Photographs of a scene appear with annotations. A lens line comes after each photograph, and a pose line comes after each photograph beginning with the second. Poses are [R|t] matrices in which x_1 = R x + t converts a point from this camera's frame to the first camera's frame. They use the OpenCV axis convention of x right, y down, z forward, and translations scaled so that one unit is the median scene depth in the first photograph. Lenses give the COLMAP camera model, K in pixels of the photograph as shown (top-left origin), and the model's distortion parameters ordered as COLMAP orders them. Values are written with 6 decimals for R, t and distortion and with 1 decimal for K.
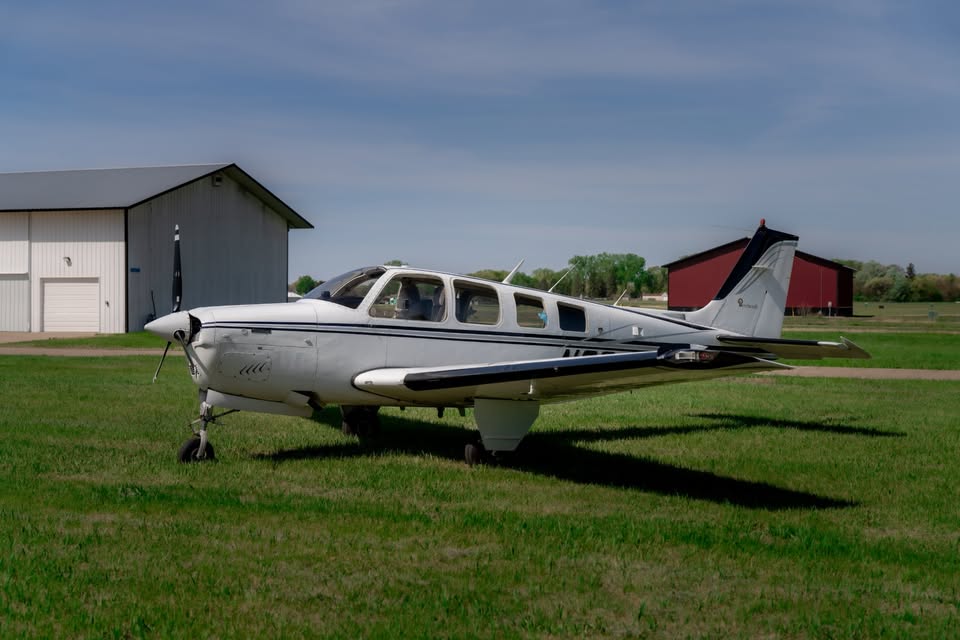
lens RADIAL K [[1273.8, 0, 480.0], [0, 1273.8, 320.0], [0, 0, 1]] dist [-0.013515, -0.016792]
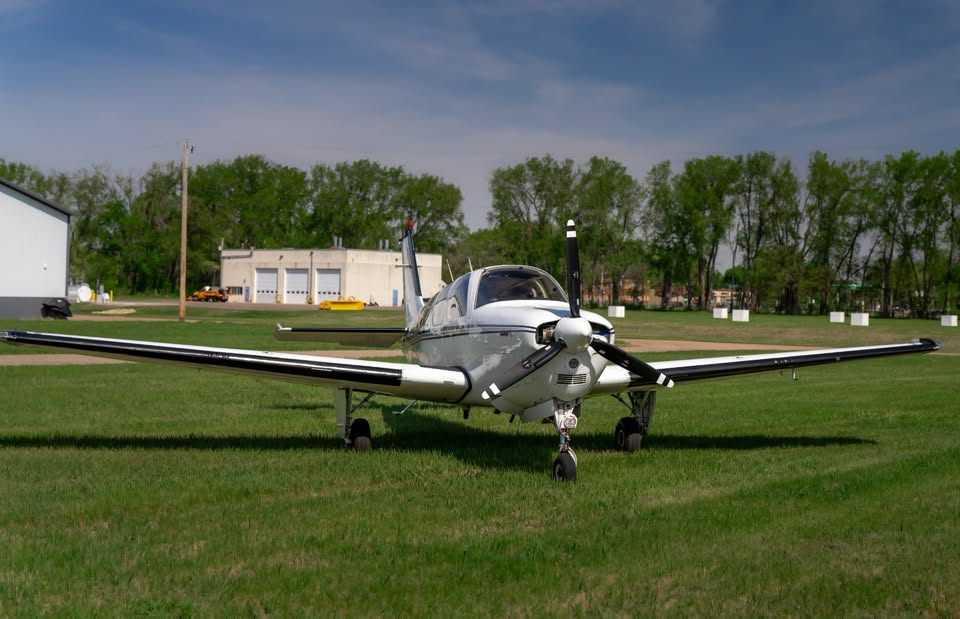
lens RADIAL K [[1420.9, 0, 507.5], [0, 1420.9, 306.8], [0, 0, 1]] dist [-0.008235, 0.009414]
pose [[0.247822, -0.004790, 0.968794, -1.083363], [-0.008806, 0.999935, 0.007196, -0.017632], [-0.968766, -0.010314, 0.247764, 0.698693]]
